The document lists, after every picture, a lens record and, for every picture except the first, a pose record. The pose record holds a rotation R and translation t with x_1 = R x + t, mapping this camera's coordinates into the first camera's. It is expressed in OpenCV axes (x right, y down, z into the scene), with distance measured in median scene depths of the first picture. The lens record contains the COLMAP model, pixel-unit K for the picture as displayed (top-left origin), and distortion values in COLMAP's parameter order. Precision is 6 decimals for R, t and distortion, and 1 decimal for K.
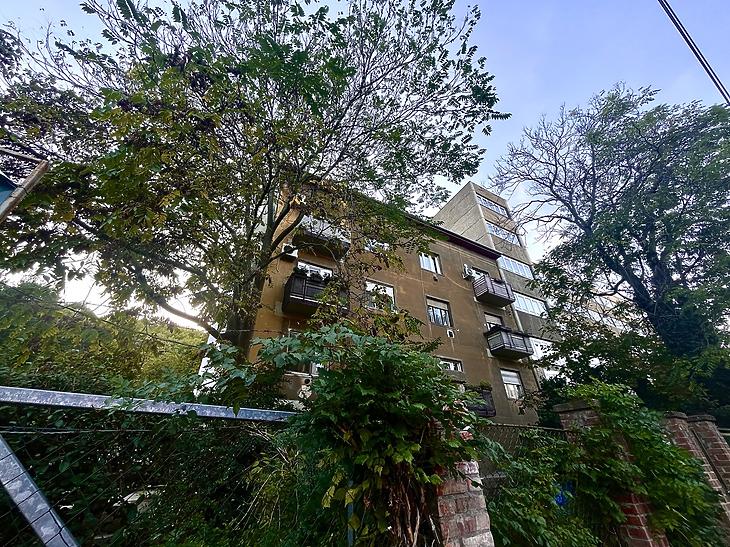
lens RADIAL K [[295.7, 0, 366.5], [0, 295.7, 274.6], [0, 0, 1]] dist [-0.000324, -0.000495]
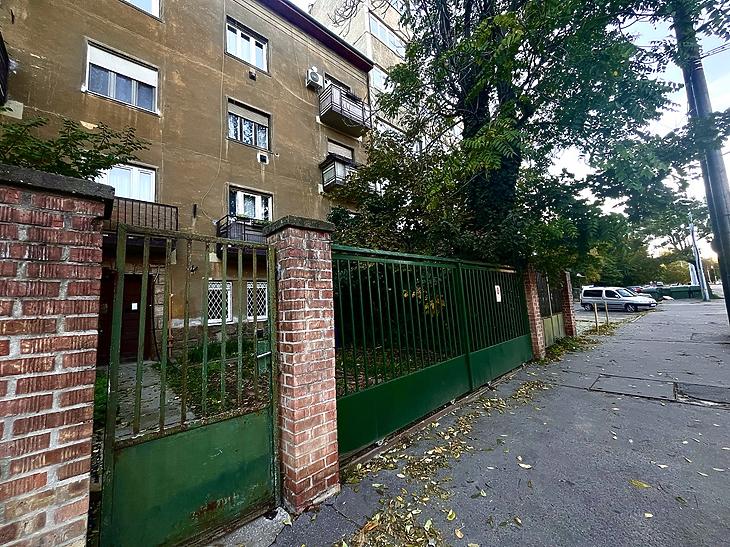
lens RADIAL K [[295.7, 0, 366.5], [0, 295.7, 274.6], [0, 0, 1]] dist [-0.000324, -0.000495]
pose [[0.971517, -0.010304, 0.236745, 0.330673], [-0.099297, 0.889413, 0.446190, 0.094107], [-0.215161, -0.456989, 0.863057, 0.150639]]
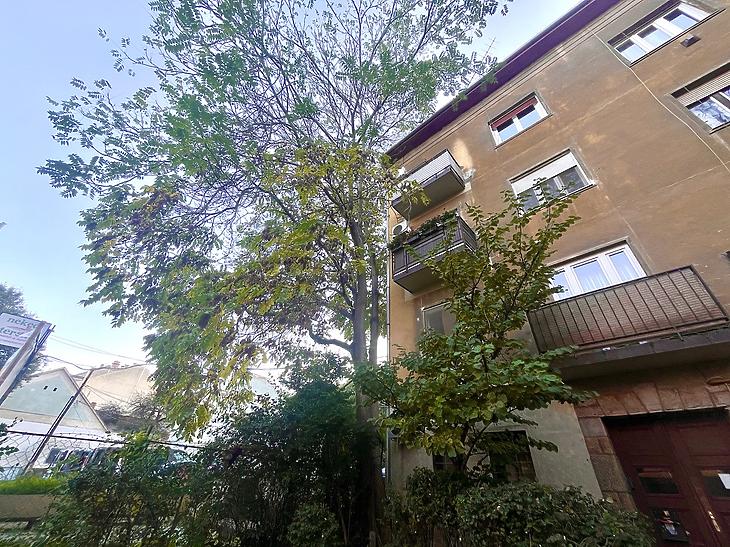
lens RADIAL K [[295.7, 0, 366.5], [0, 295.7, 274.6], [0, 0, 1]] dist [-0.000324, -0.000495]
pose [[0.323357, -0.520496, -0.790268, 0.250080], [0.480238, 0.809859, -0.336898, 0.207317], [0.815360, -0.270578, 0.511836, 0.325276]]
